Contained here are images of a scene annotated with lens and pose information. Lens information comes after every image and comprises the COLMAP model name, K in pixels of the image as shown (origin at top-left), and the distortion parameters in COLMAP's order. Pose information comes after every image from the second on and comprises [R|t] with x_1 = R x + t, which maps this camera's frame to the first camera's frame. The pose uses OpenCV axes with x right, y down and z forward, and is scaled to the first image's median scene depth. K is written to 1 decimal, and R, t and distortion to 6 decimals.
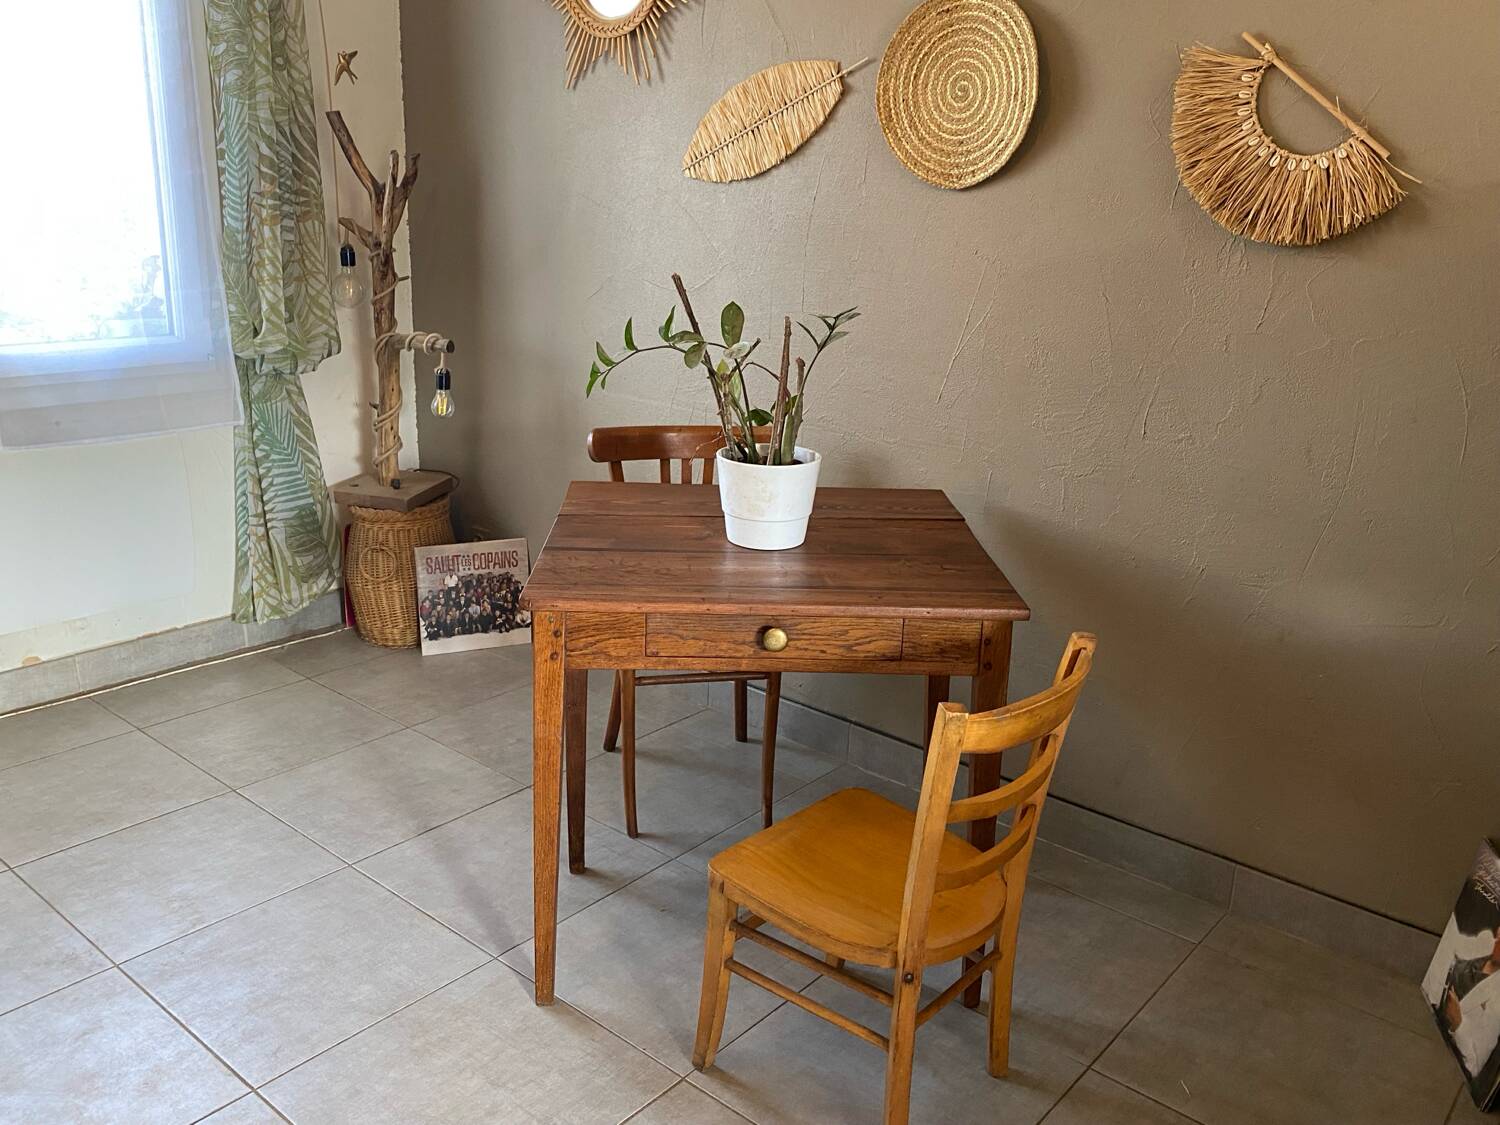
lens RADIAL K [[1242.9, 0, 759.3], [0, 1242.9, 551.7], [0, 0, 1]] dist [0.021797, -0.012771]
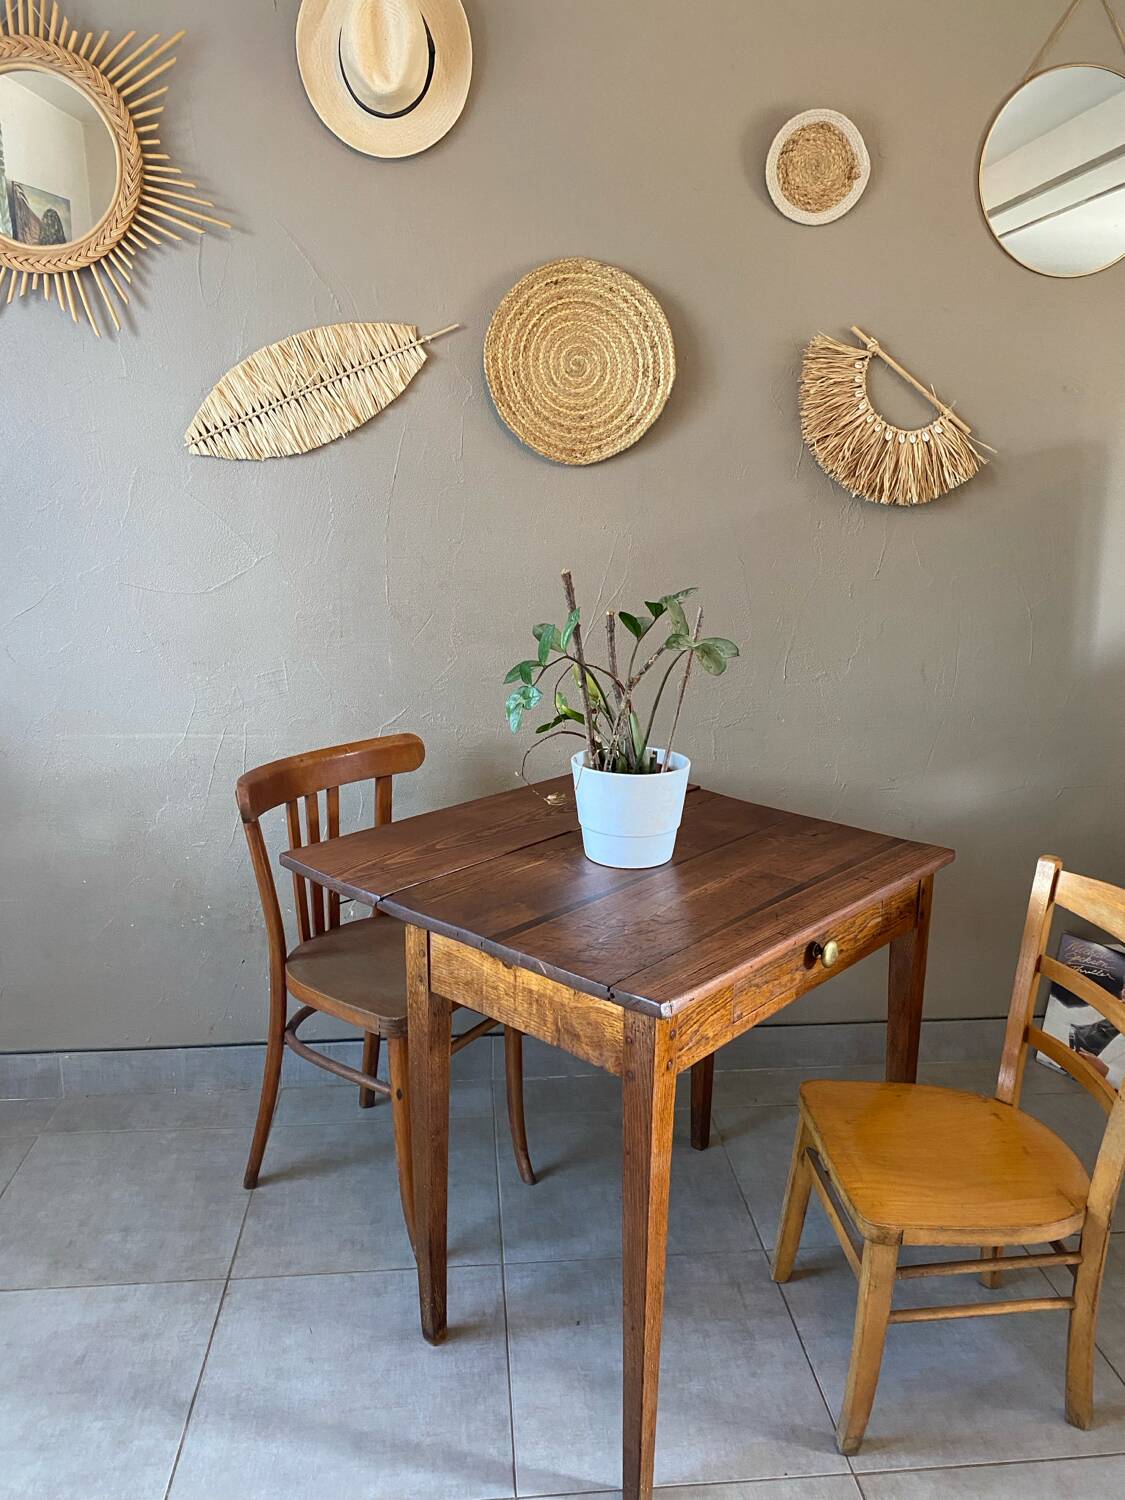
lens RADIAL K [[1133.4, 0, 572.2], [0, 1133.4, 740.5], [0, 0, 1]] dist [0.014428, -0.011723]
pose [[0.699656, -0.187260, 0.689504, -0.517963], [0.214644, 0.975554, 0.047143, -0.125795], [-0.681476, 0.115014, 0.722746, 0.395913]]
